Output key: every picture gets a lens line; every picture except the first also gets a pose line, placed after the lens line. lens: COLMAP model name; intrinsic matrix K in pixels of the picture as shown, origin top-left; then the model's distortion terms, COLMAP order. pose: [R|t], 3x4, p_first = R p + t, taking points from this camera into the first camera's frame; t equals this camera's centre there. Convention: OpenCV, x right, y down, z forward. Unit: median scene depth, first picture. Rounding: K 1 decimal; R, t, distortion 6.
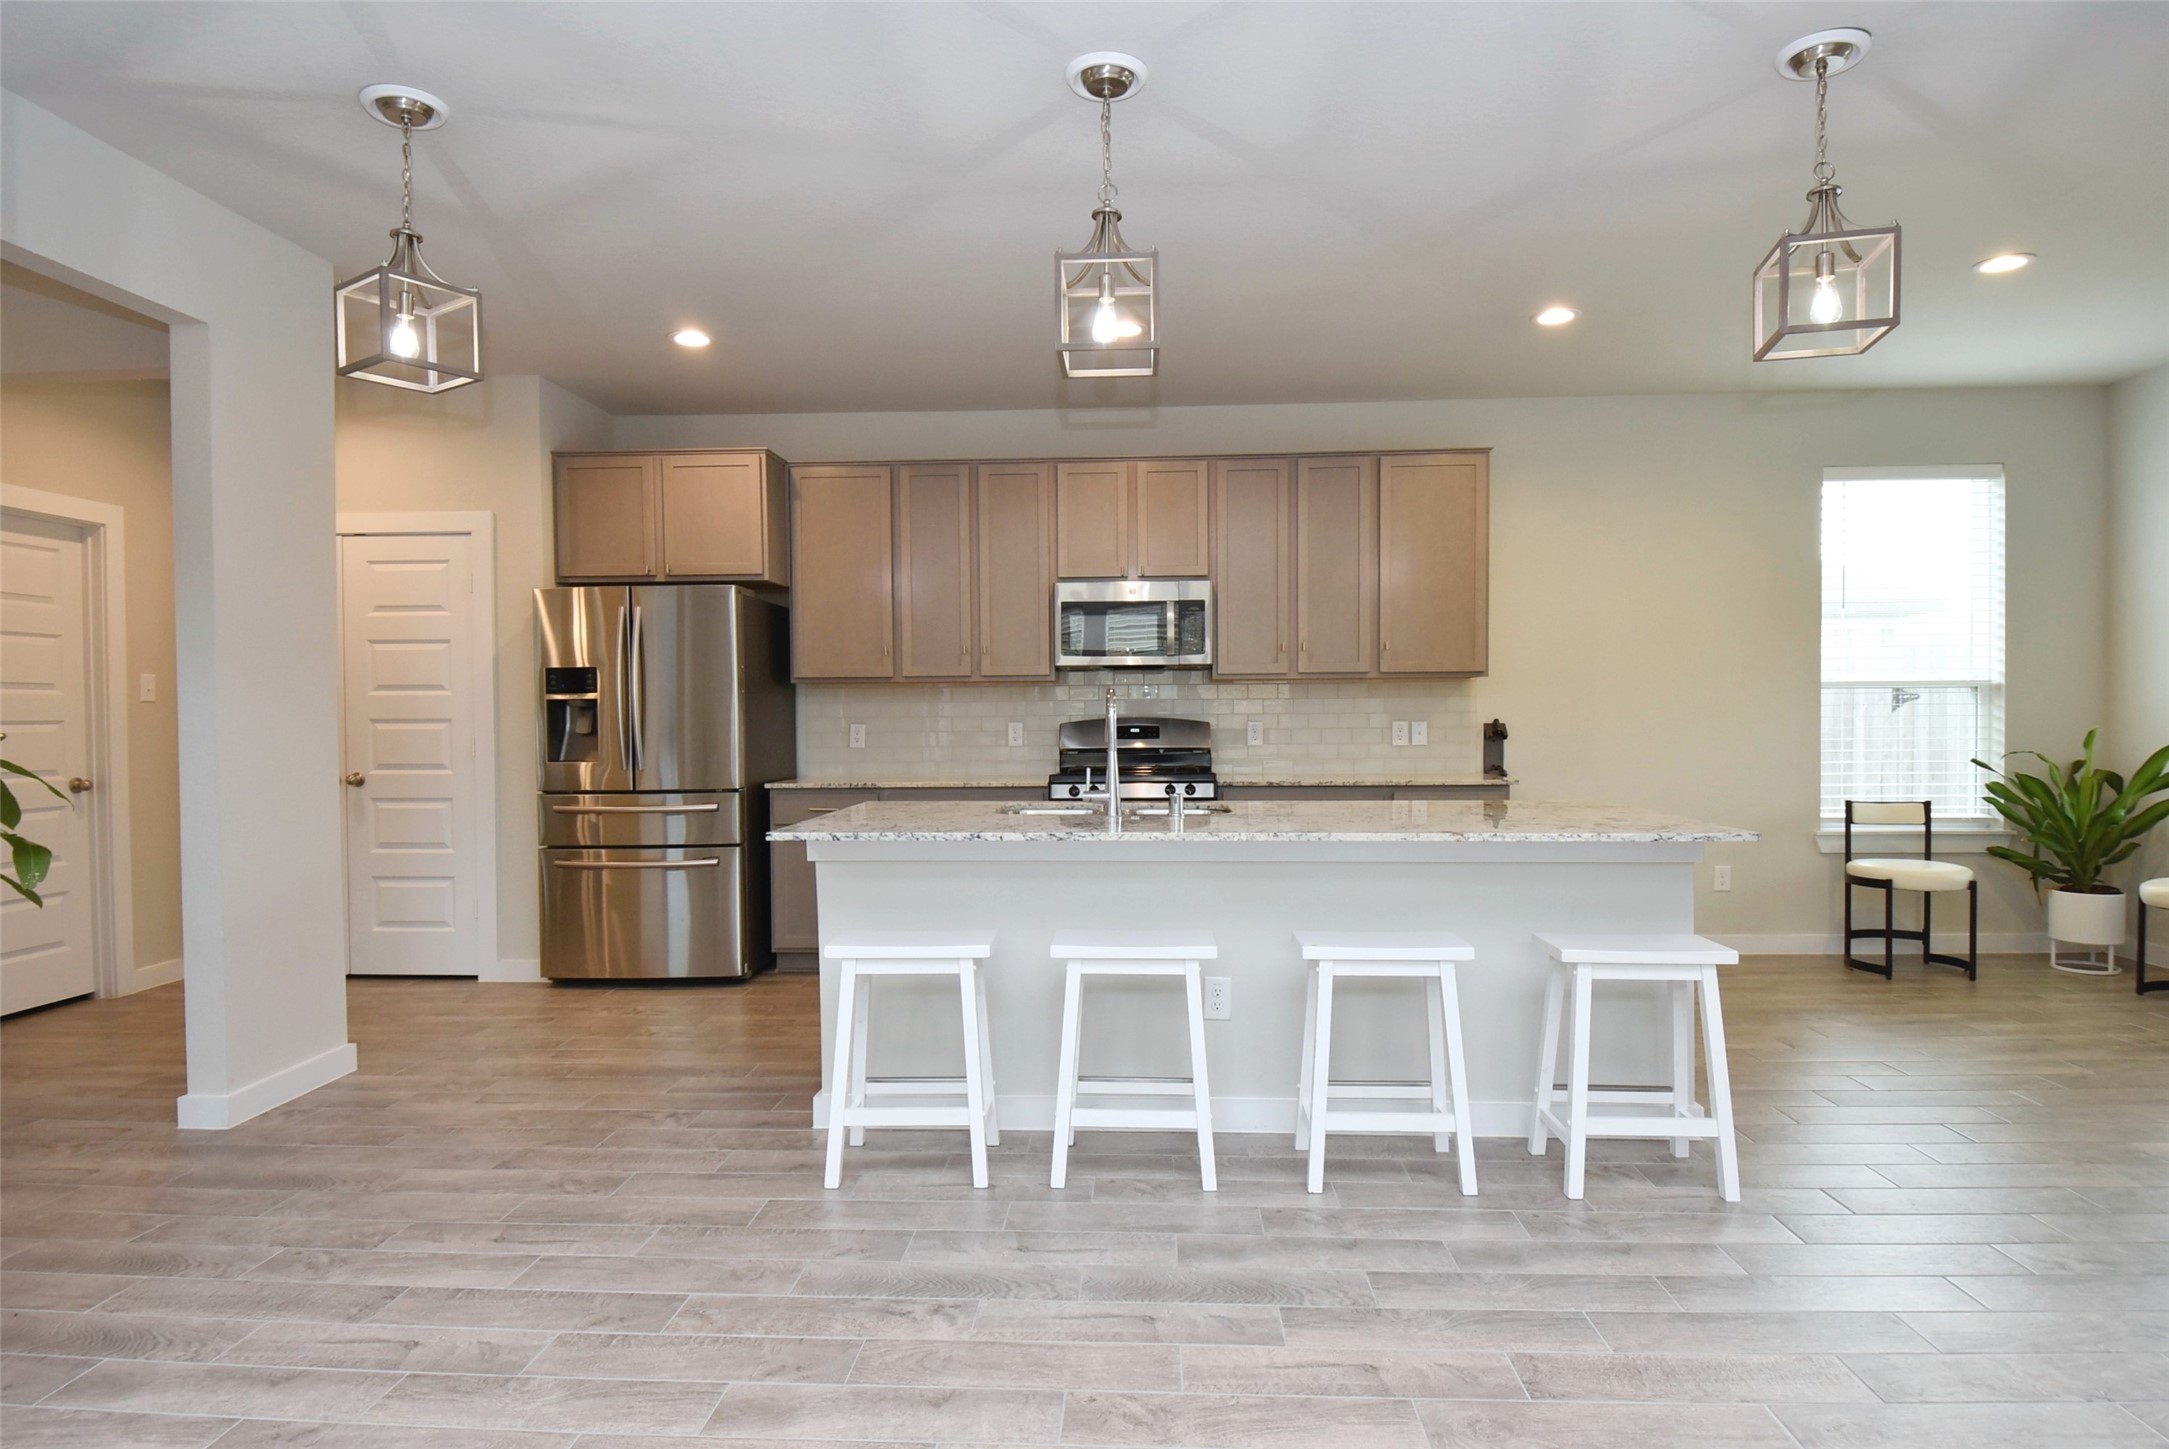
lens RADIAL K [[1177.3, 0, 1082.7], [0, 1177.3, 737.9], [0, 0, 1]] dist [-0.012461, -0.005350]
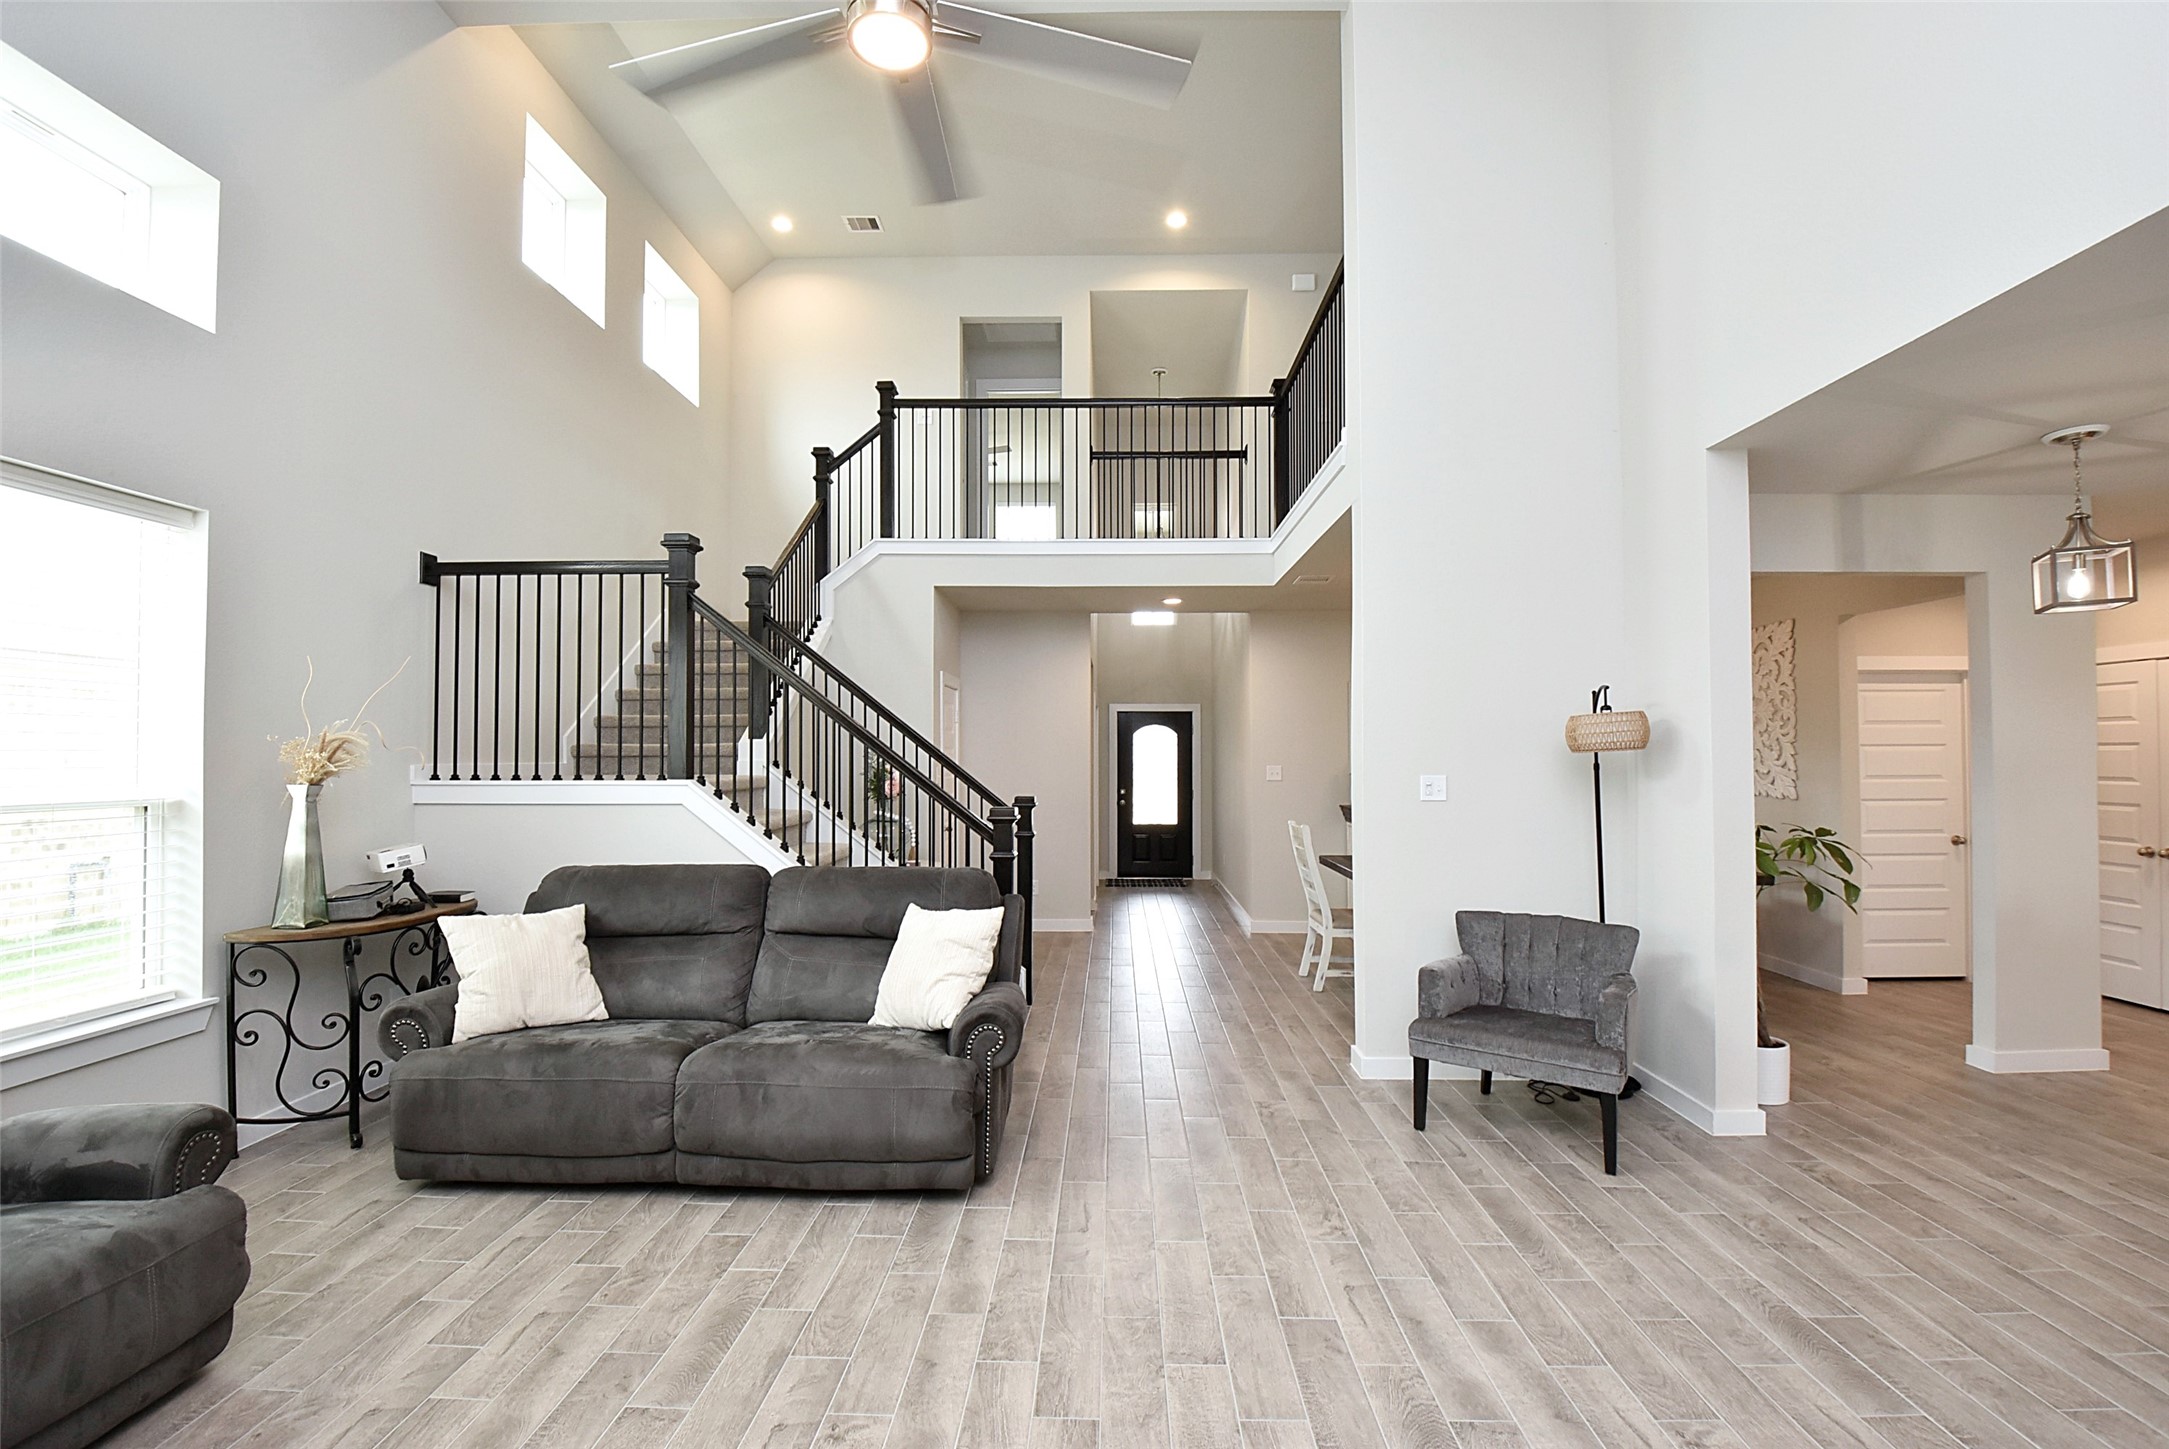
lens RADIAL K [[965.7, 0, 1084.6], [0, 965.7, 729.9], [0, 0, 1]] dist [-0.011298, -0.008585]
pose [[0.033206, -0.019836, -0.999252, 0.611499], [-0.016001, 0.999664, -0.020376, -0.103272], [0.999320, 0.016666, 0.032878, -0.346436]]
